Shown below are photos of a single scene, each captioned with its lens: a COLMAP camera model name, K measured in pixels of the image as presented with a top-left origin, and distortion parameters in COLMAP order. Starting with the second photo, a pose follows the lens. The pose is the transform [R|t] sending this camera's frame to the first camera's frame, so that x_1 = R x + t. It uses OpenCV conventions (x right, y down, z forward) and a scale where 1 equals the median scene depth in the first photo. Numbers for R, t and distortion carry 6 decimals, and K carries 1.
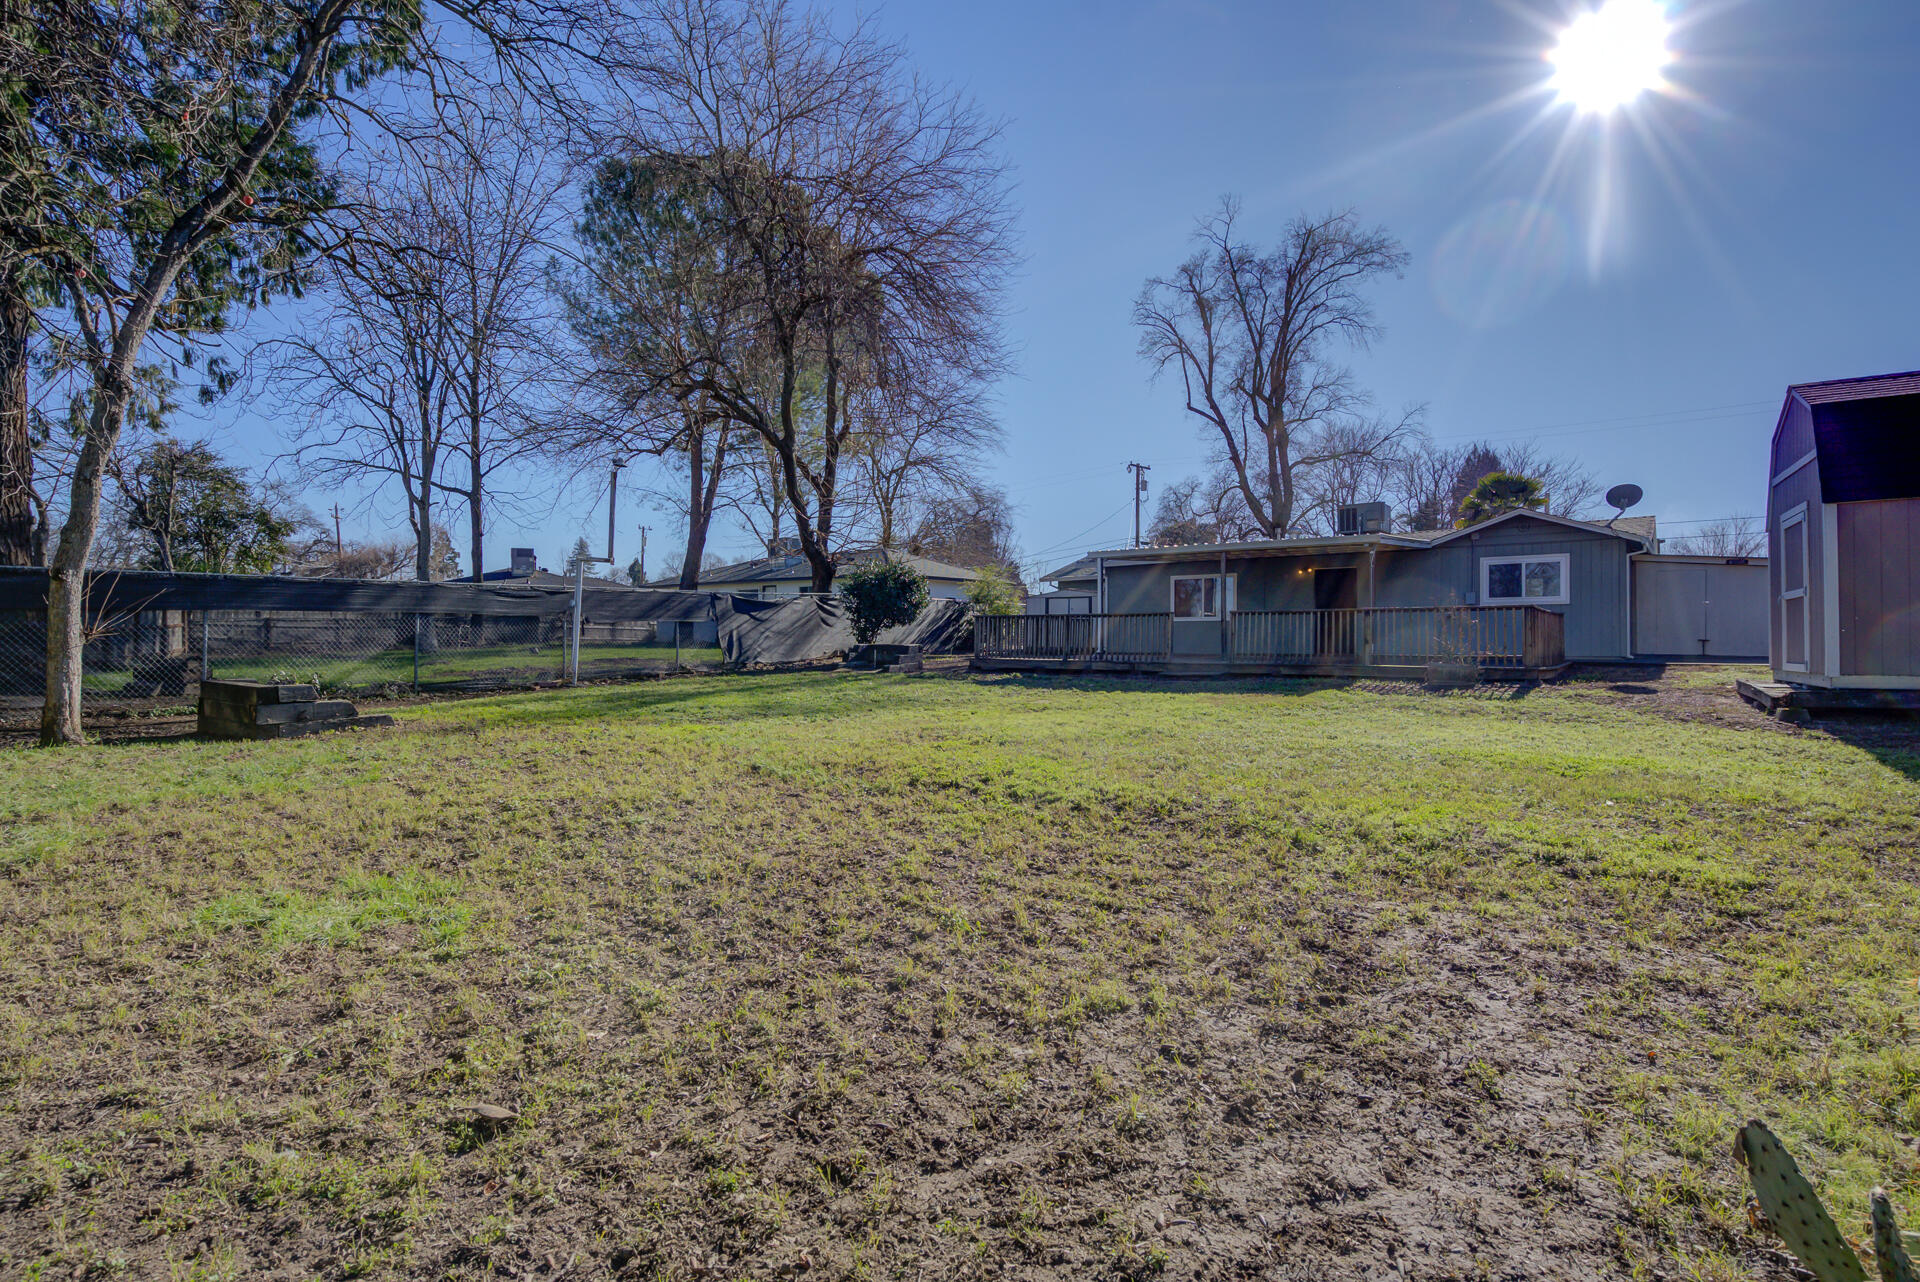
lens RADIAL K [[901.7, 0, 960.0], [0, 901.7, 641.0], [0, 0, 1]] dist [-0.000323, -0.000315]
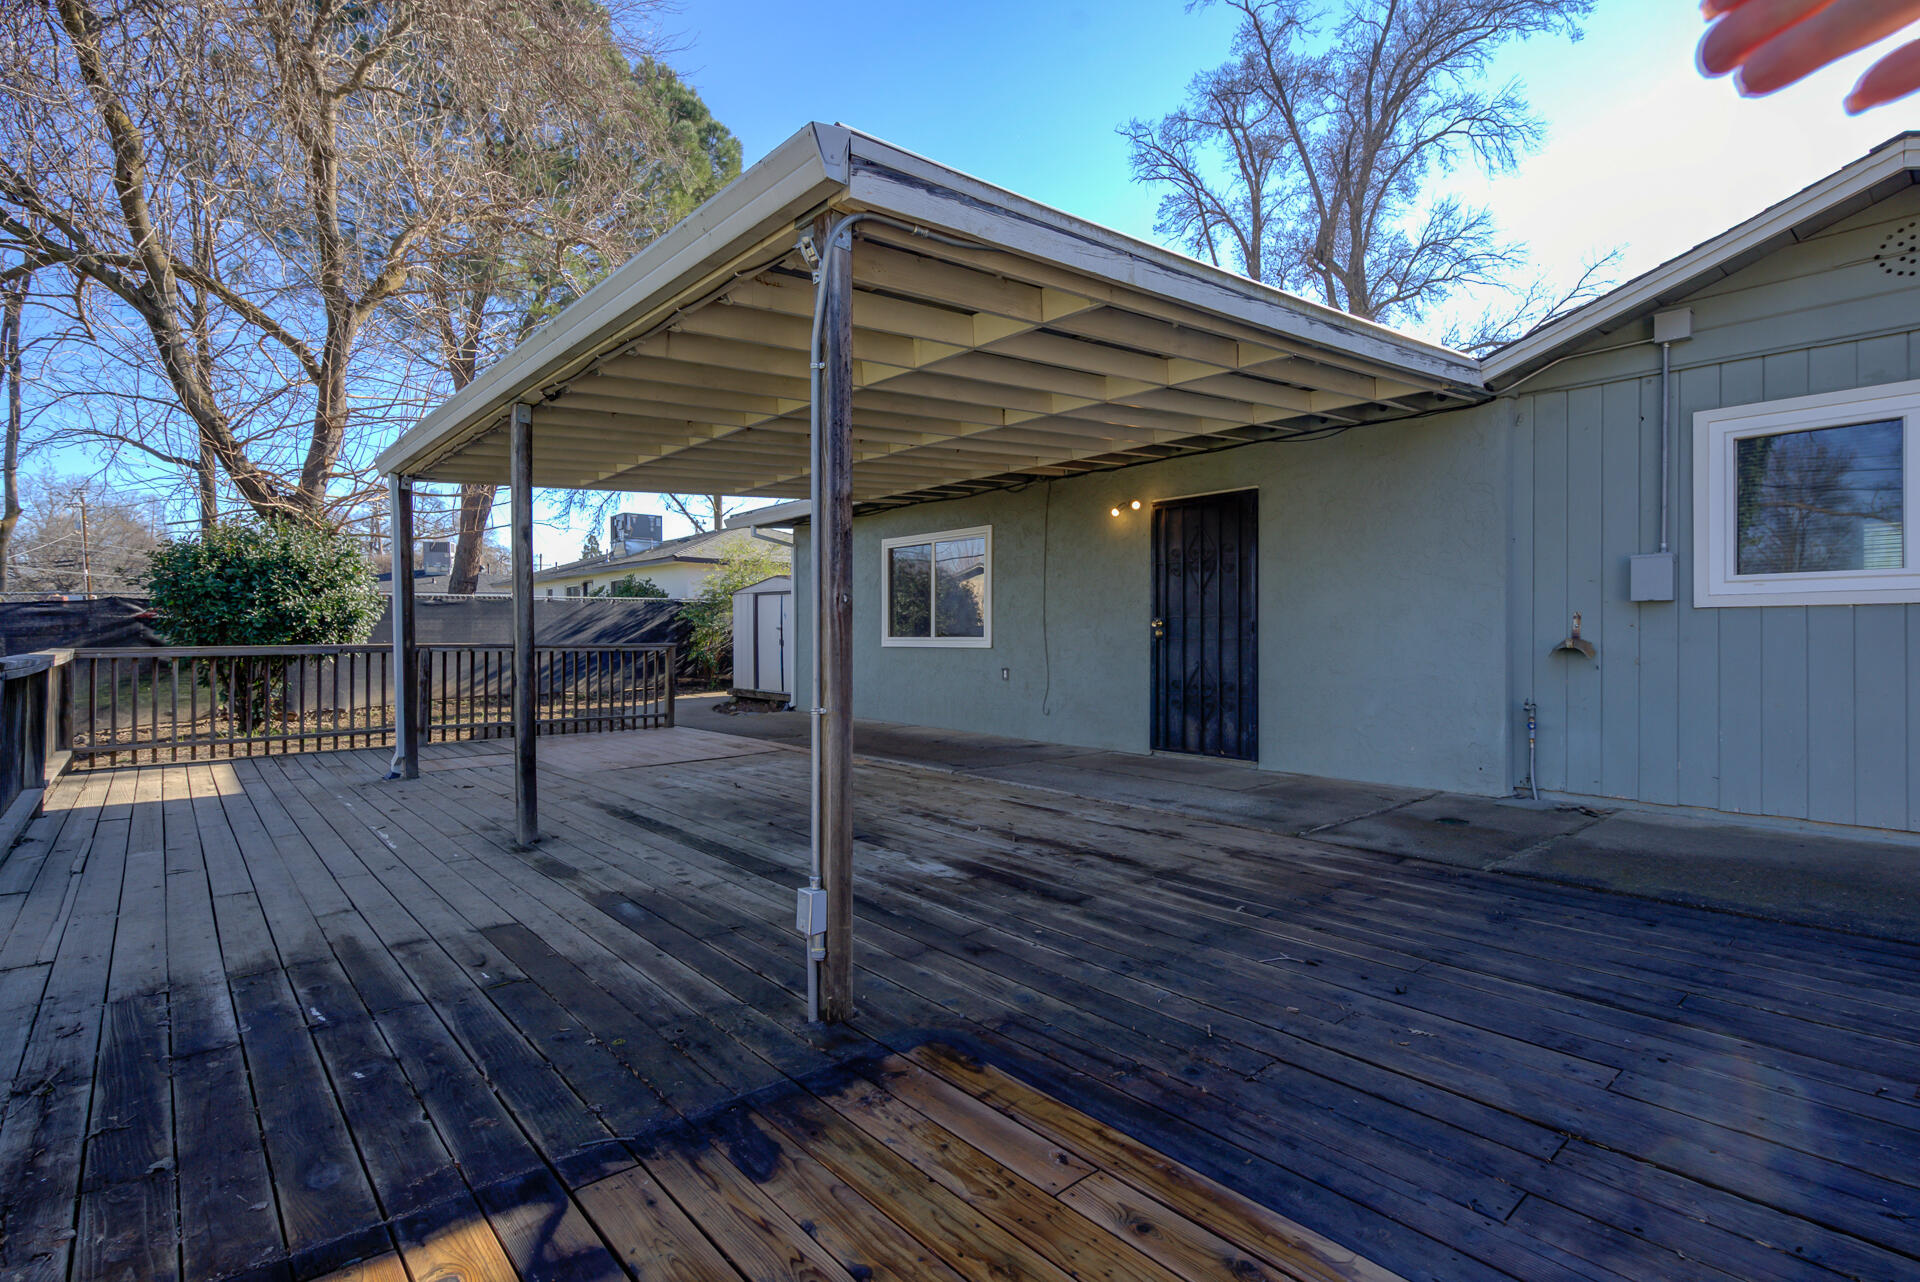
lens RADIAL K [[901.7, 0, 960.0], [0, 901.7, 641.0], [0, 0, 1]] dist [-0.000323, -0.000315]
pose [[0.981328, -0.000273, -0.192340, 0.276685], [0.000667, 0.999998, 0.001984, -0.020049], [0.192339, -0.002075, 0.981326, 0.465897]]
